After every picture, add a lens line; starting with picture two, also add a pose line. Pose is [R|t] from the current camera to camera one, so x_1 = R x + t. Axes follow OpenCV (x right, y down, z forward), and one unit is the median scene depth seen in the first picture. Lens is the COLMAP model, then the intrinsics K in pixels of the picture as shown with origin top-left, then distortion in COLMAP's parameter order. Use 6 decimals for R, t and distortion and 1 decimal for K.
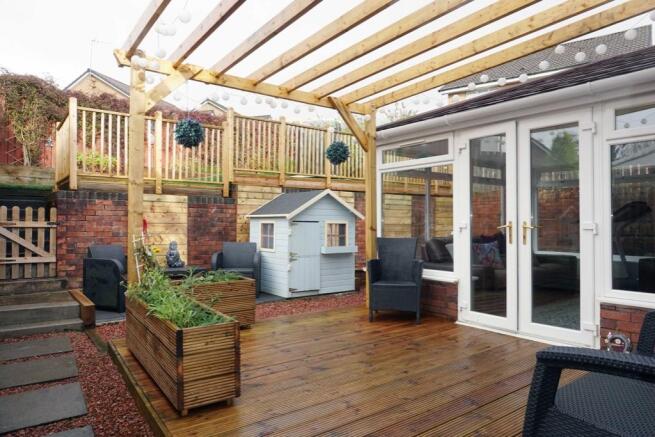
lens RADIAL K [[425.1, 0, 327.5], [0, 425.1, 218.5], [0, 0, 1]] dist [0.003003, 0.000700]
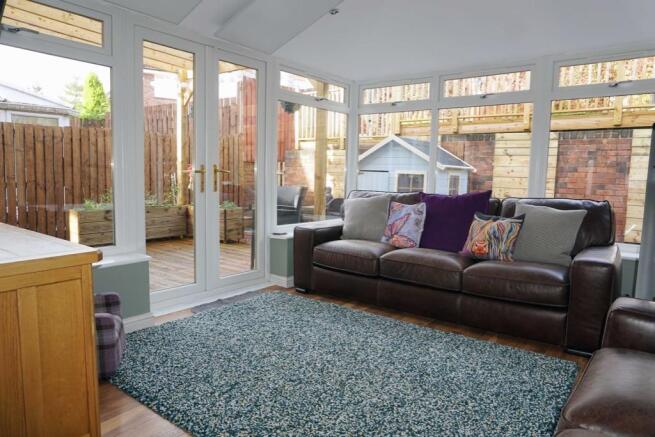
lens RADIAL K [[425.1, 0, 327.5], [0, 425.1, 218.5], [0, 0, 1]] dist [0.003003, 0.000700]
pose [[0.294853, 0.103528, -0.949918, 0.951824], [-0.012266, 0.994442, 0.104573, 0.017083], [0.955464, -0.019182, 0.294484, 0.677493]]
